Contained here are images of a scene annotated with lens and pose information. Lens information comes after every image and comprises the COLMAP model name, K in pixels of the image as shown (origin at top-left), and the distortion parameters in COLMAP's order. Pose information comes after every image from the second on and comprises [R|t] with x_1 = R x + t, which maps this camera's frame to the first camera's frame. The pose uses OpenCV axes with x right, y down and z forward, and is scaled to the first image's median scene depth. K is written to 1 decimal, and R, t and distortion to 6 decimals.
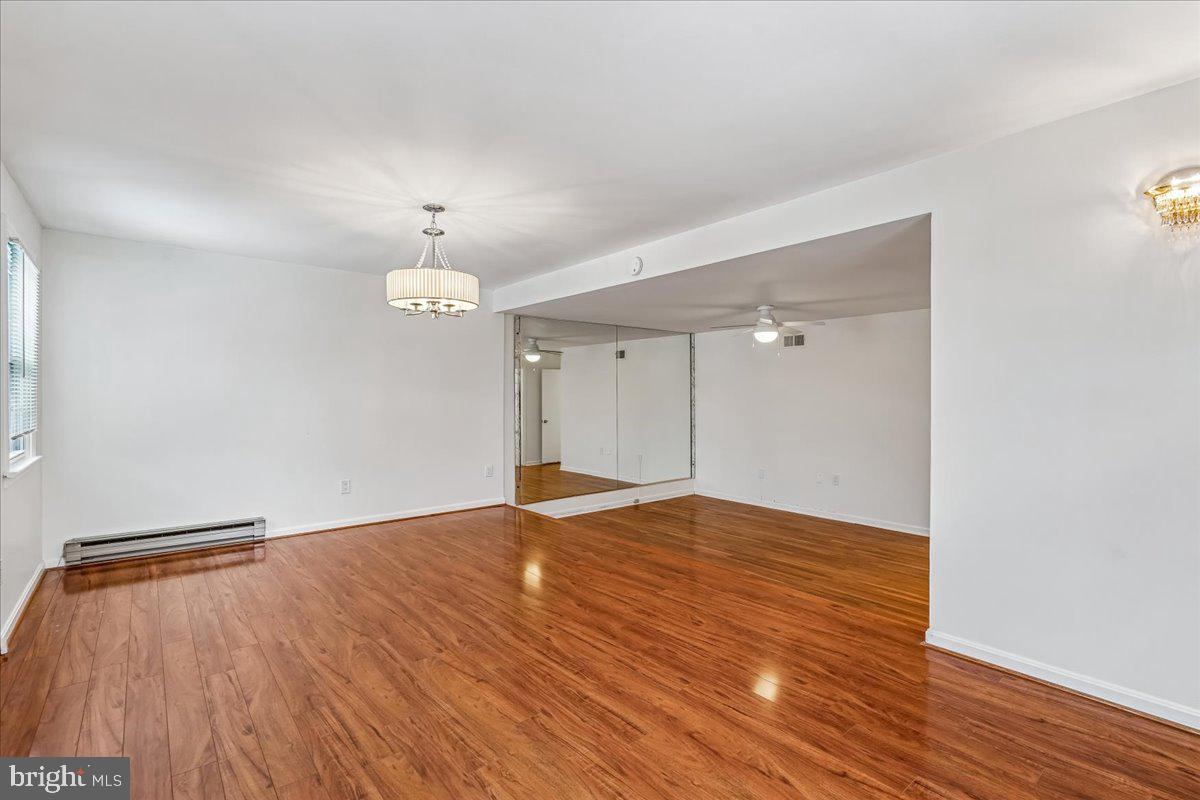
lens RADIAL K [[550.2, 0, 598.7], [0, 550.2, 388.7], [0, 0, 1]] dist [-0.000260, -0.000097]
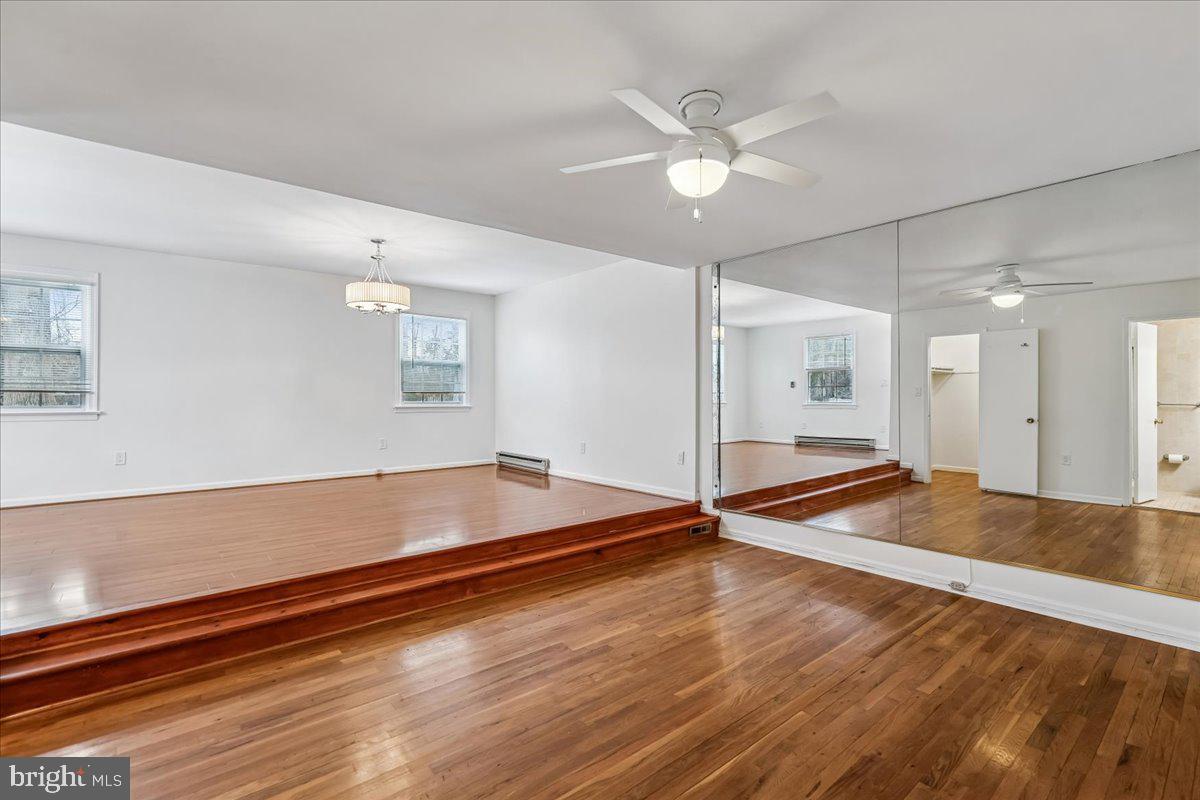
lens RADIAL K [[550.2, 0, 598.7], [0, 550.2, 388.7], [0, 0, 1]] dist [-0.000260, -0.000097]
pose [[0.006047, -0.012689, -0.999901, 1.161220], [0.011254, 0.999857, -0.012620, 0.094368], [0.999918, -0.011176, 0.006188, 1.548773]]
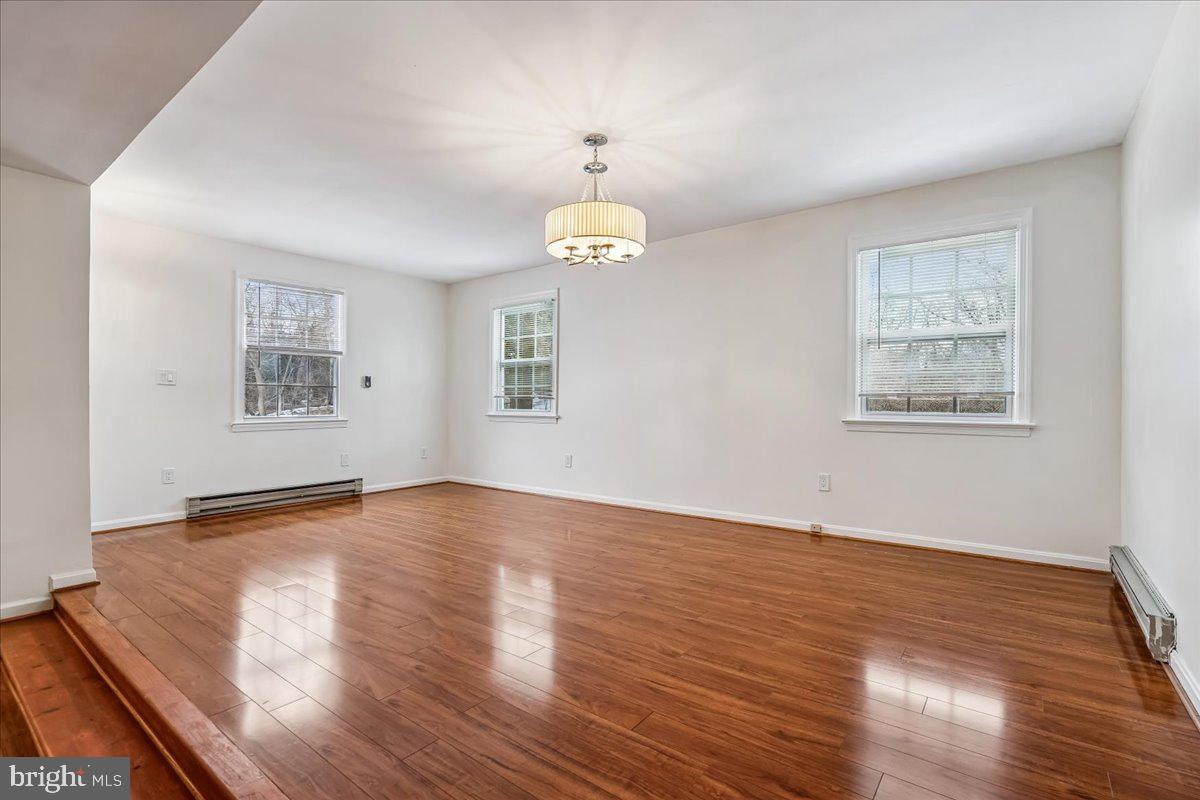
lens RADIAL K [[552.4, 0, 600.0], [0, 552.4, 400.0], [0, 0, 1]] dist [-0.000327, -0.000090]
pose [[-0.975334, 0.001037, -0.220734, -0.110013], [0.003516, 0.999935, -0.010837, 0.094473], [0.220708, -0.011346, -0.975274, 1.820870]]
